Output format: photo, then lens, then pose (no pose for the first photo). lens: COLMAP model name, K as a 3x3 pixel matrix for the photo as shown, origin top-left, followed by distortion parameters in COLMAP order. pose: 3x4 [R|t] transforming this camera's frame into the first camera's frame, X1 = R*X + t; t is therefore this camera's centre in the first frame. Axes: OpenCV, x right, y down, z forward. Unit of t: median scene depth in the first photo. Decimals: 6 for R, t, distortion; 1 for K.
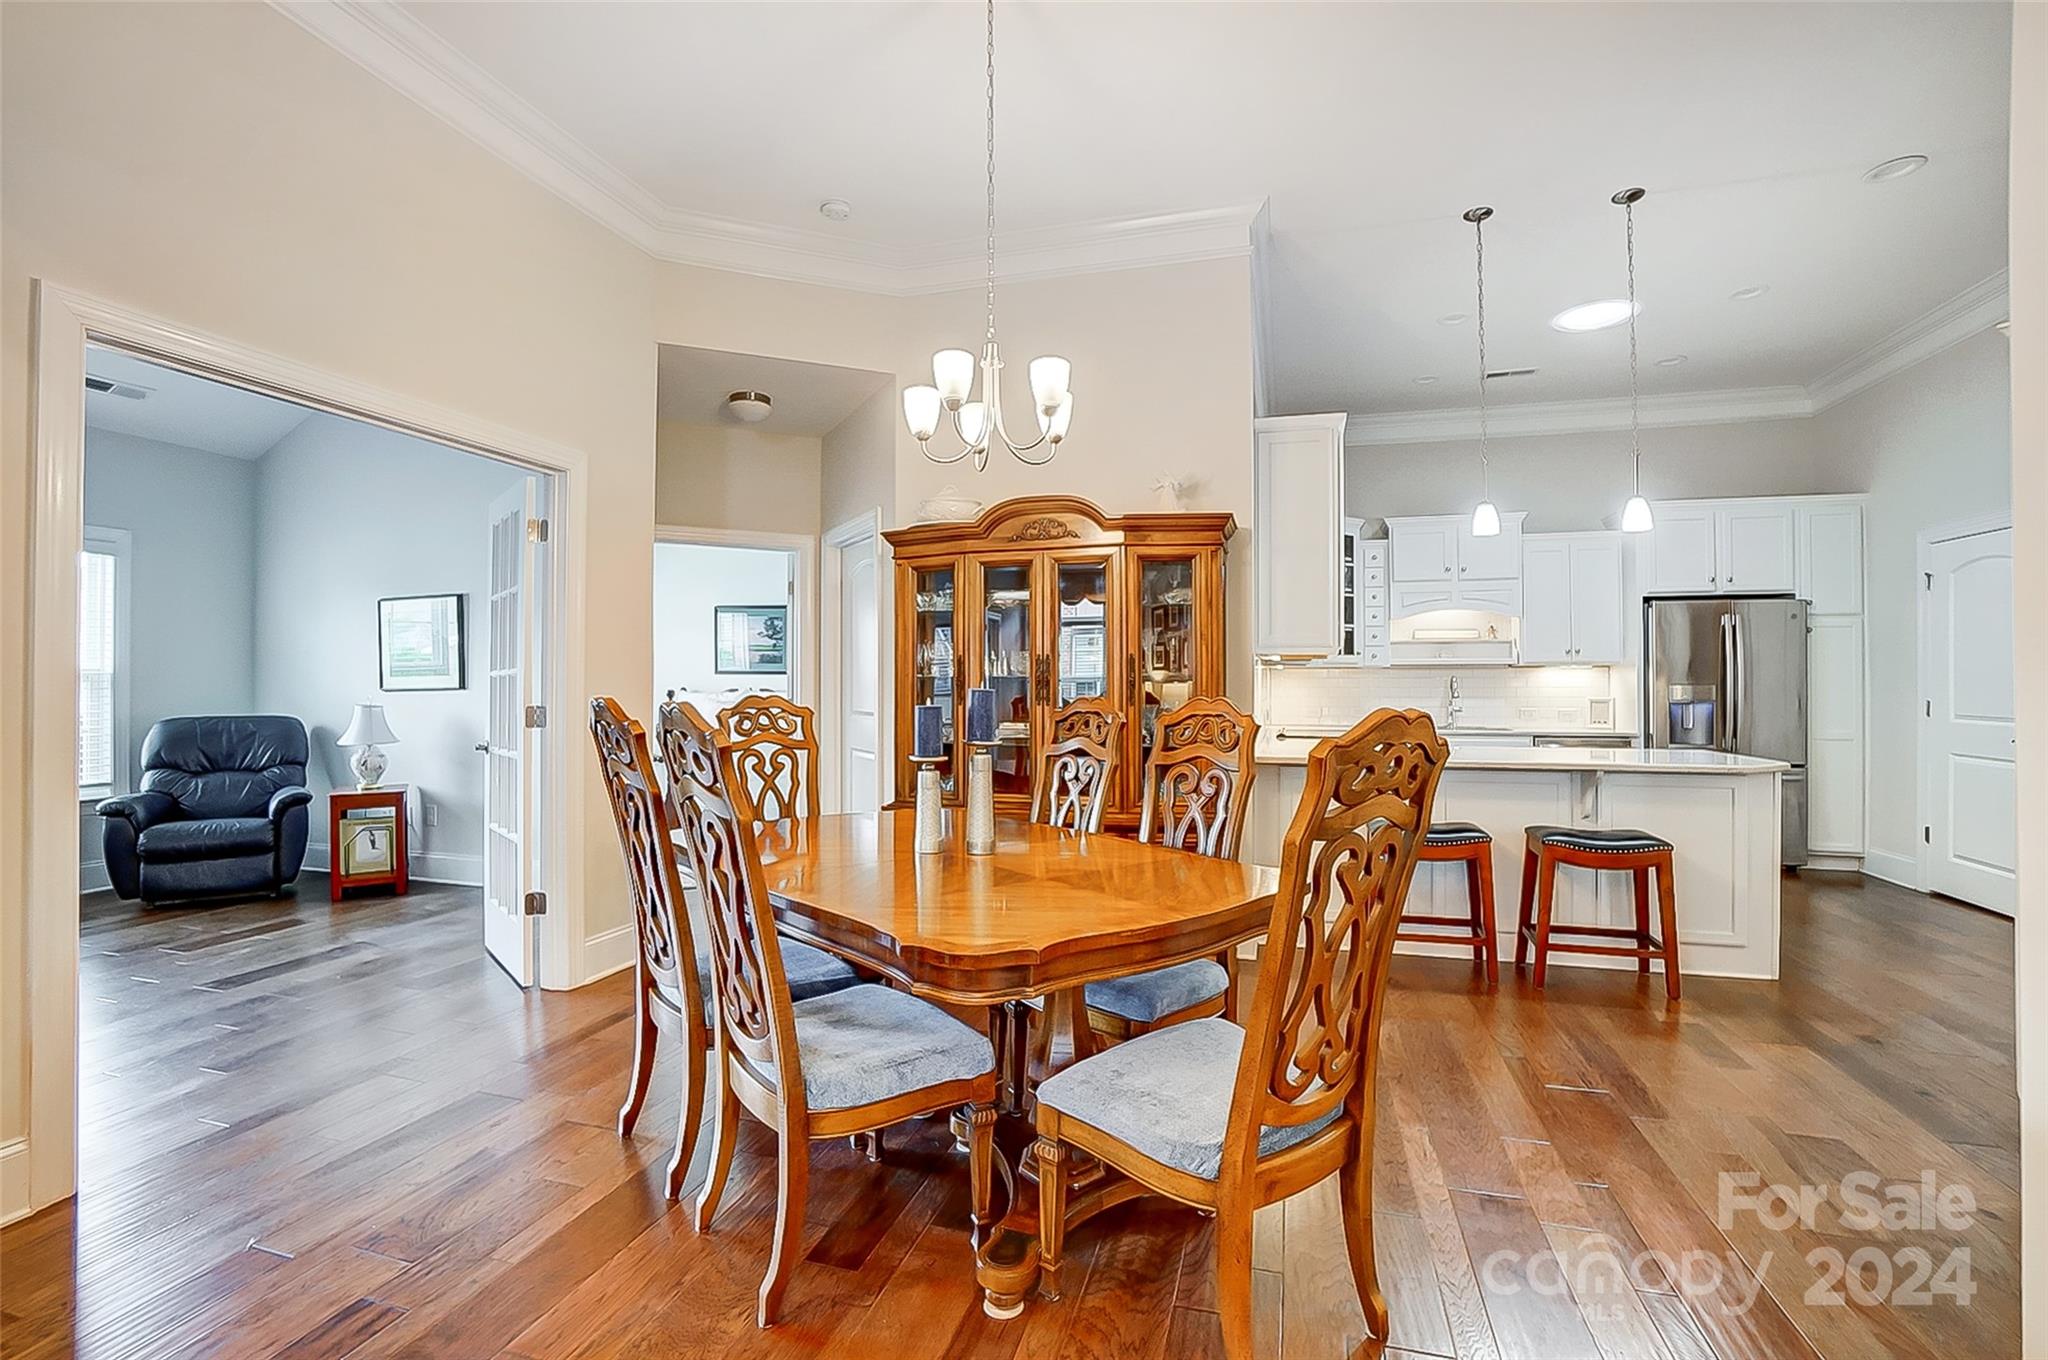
lens RADIAL K [[912.5, 0, 1038.1], [0, 912.5, 685.9], [0, 0, 1]] dist [-0.025436, 0.006297]
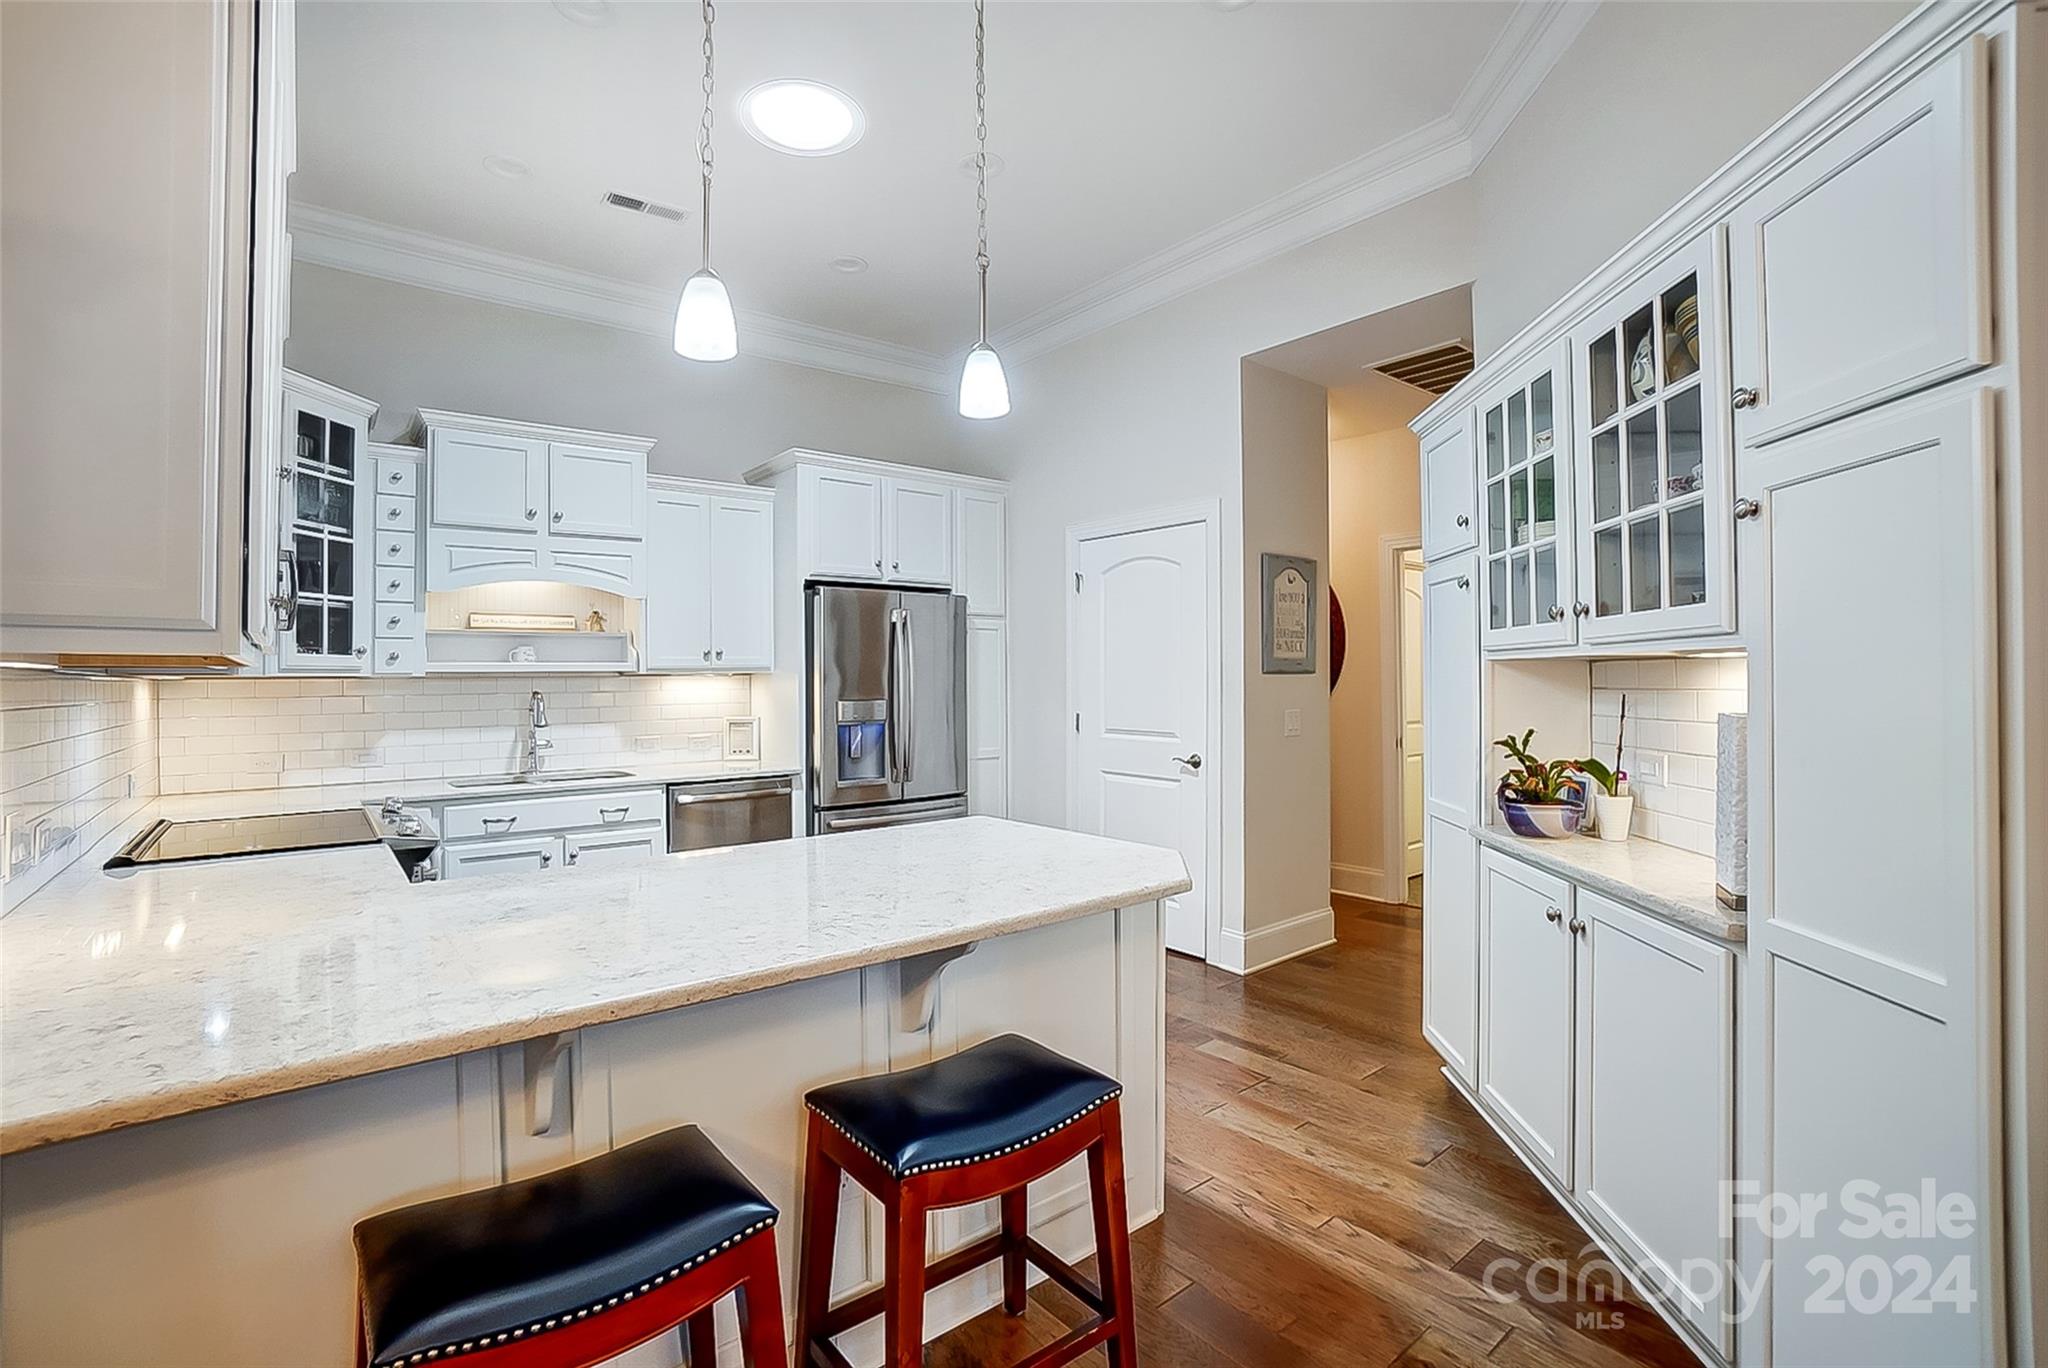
lens RADIAL K [[929.9, 0, 1007.4], [0, 929.9, 663.5], [0, 0, 1]] dist [-0.033562, 0.000136]
pose [[0.580790, 0.003569, 0.814046, 0.191681], [0.011868, 0.999847, -0.012851, -0.024647], [-0.813967, 0.017125, 0.580659, 0.538186]]
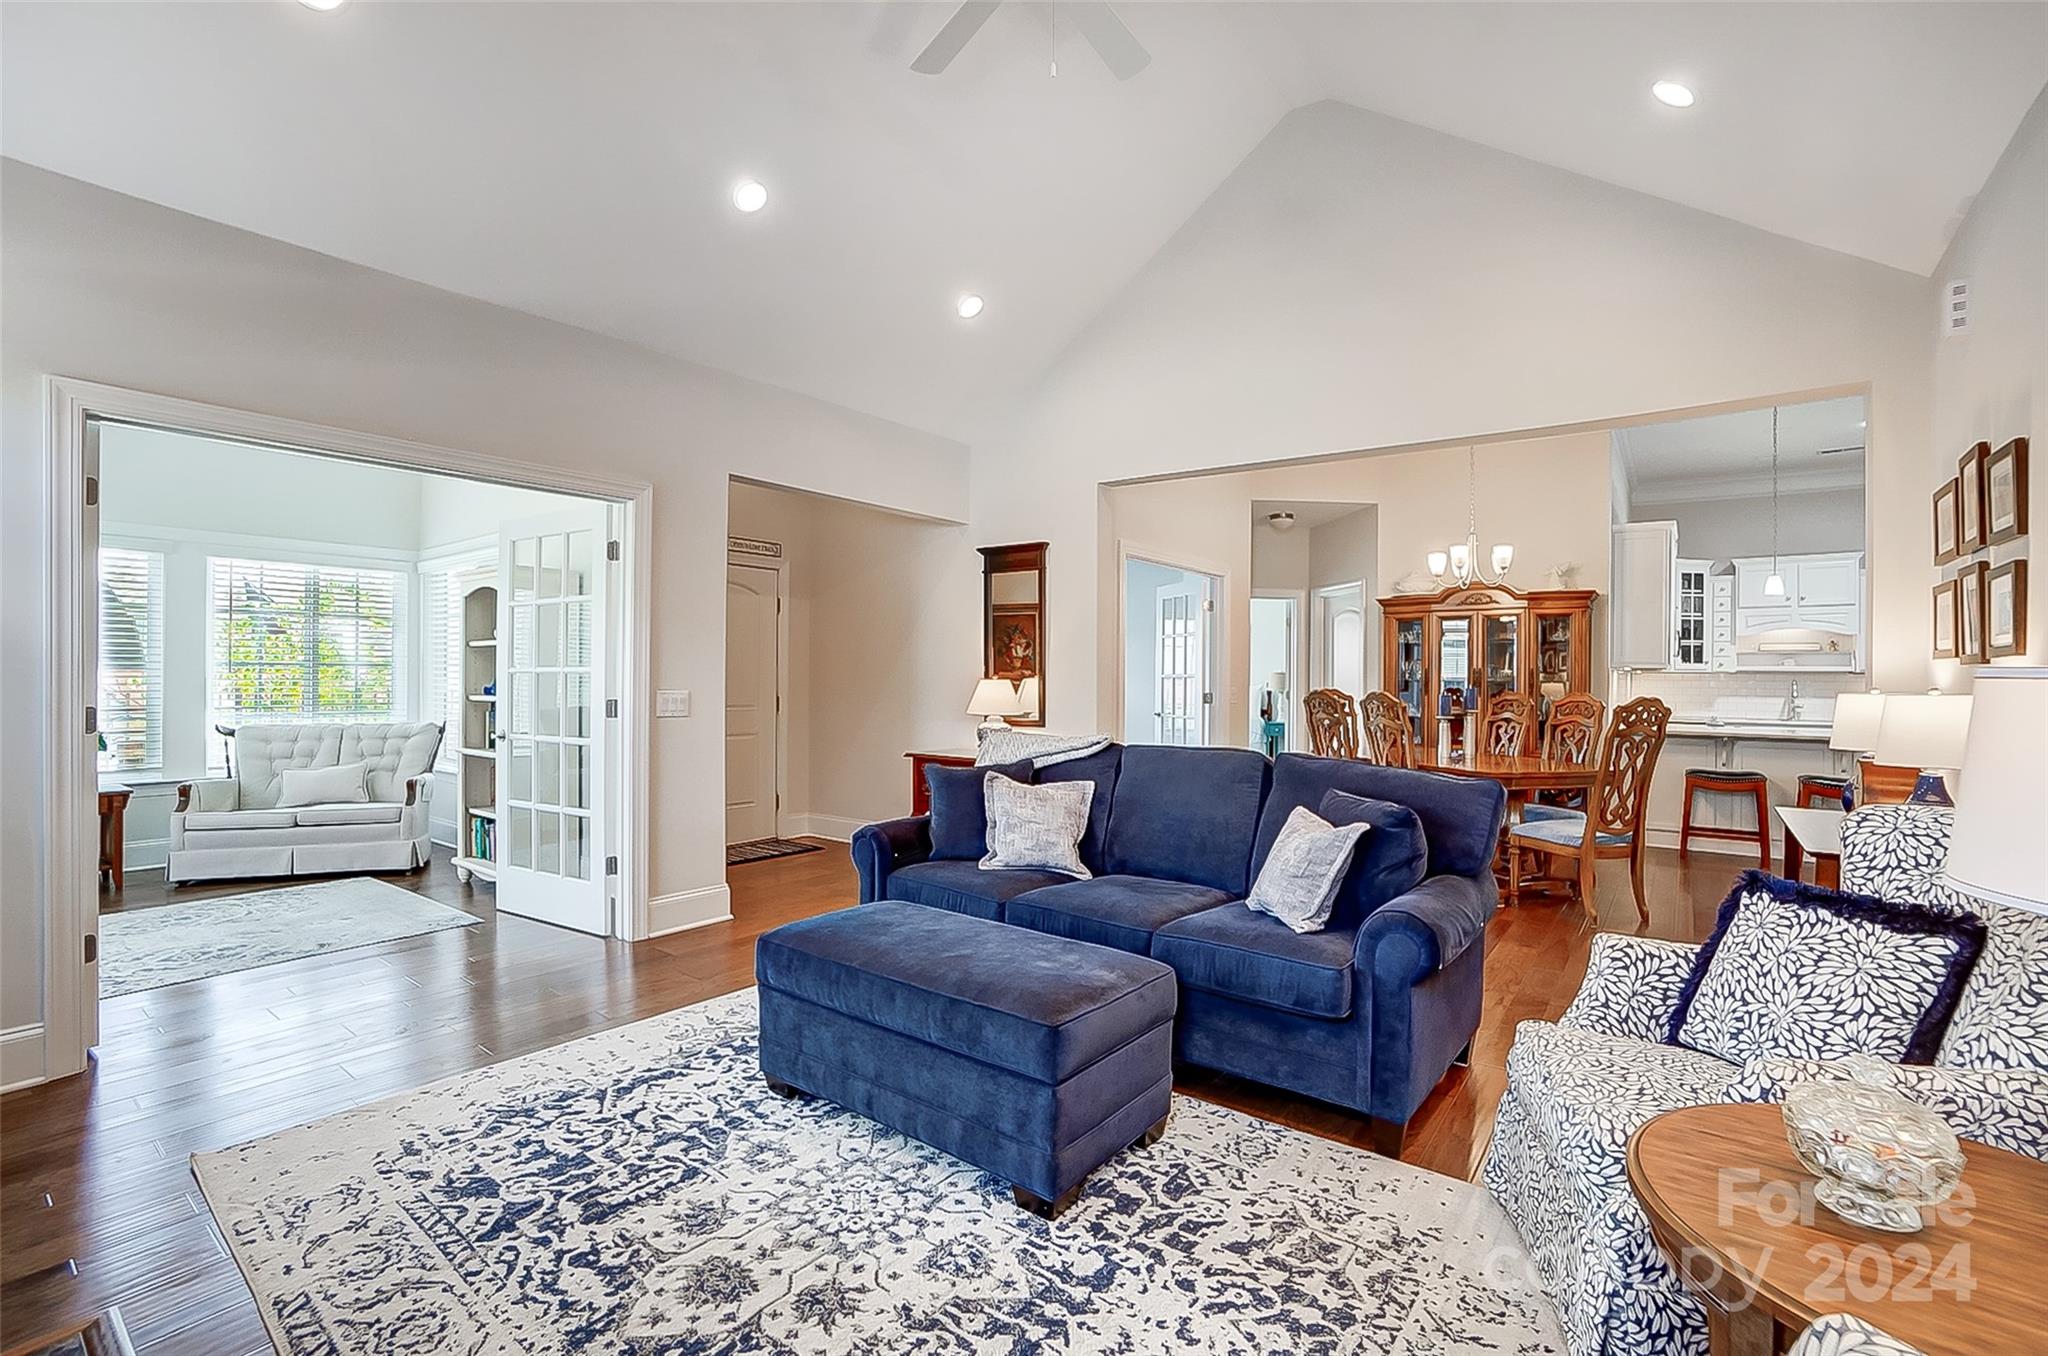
lens RADIAL K [[912.5, 0, 1055.6], [0, 912.5, 682.7], [0, 0, 1]] dist [-0.025436, 0.006297]
pose [[0.942637, 0.009110, -0.333694, -0.143355], [-0.008046, 0.999957, 0.004571, -0.006598], [0.333721, -0.001623, 0.942670, -0.769696]]
